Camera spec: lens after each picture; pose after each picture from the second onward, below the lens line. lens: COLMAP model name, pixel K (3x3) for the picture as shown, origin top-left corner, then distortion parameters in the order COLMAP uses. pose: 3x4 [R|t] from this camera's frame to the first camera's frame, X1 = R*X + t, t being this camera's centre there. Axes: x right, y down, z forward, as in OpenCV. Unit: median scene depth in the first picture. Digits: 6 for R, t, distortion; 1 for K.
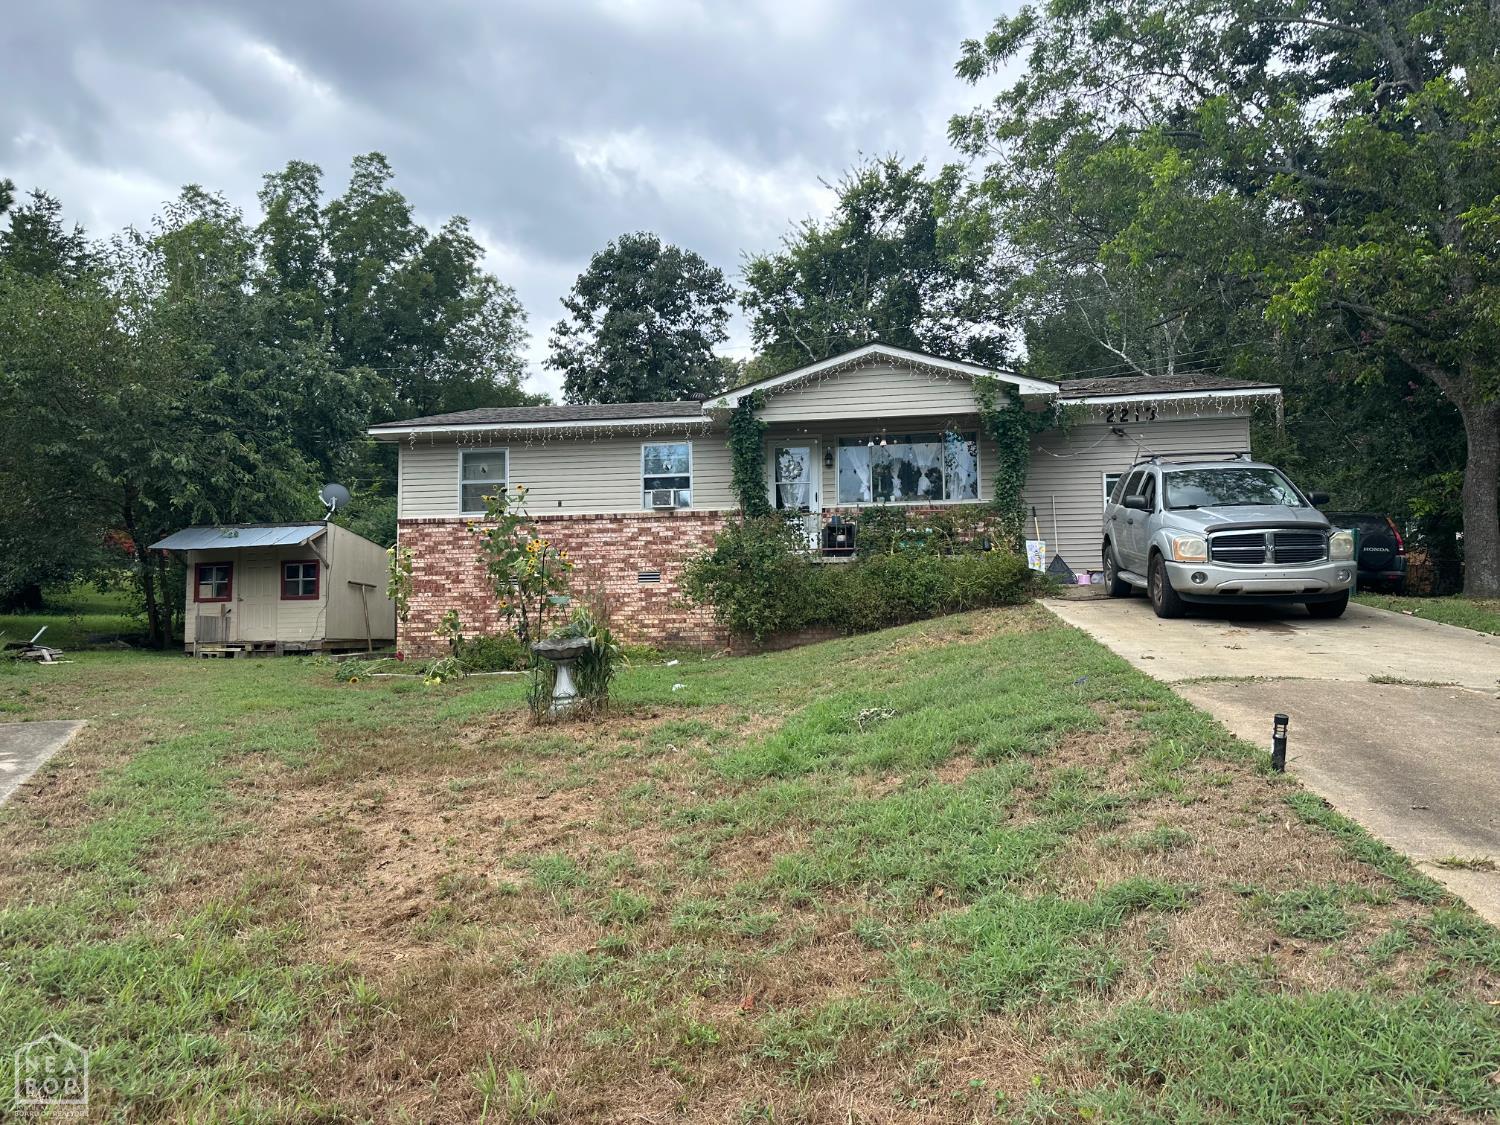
lens RADIAL K [[1054.6, 0, 750.0], [0, 1054.6, 562.5], [0, 0, 1]] dist [-0.001473, -0.084356]
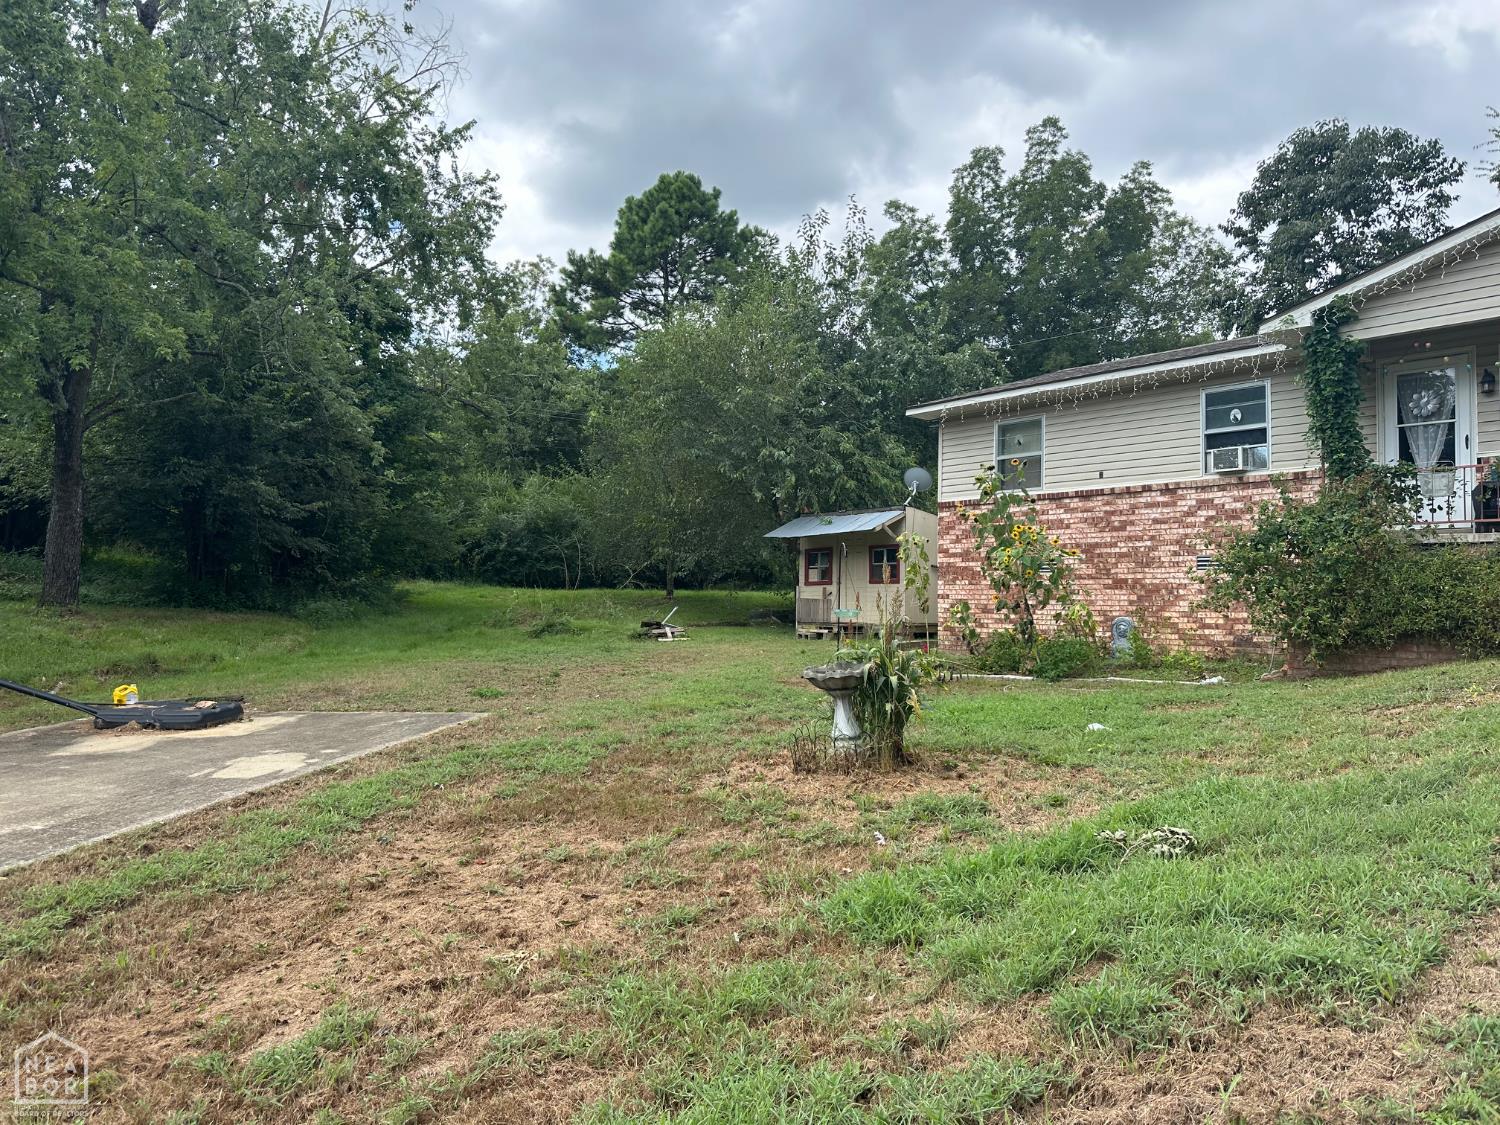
lens RADIAL K [[1014.1, 0, 749.0], [0, 1014.1, 547.5], [0, 0, 1]] dist [0.002483, -0.039618]
pose [[0.725470, -0.014542, -0.688100, 0.151024], [0.028006, 0.999572, 0.008403, -0.011754], [0.687683, -0.025367, 0.725568, 0.204554]]
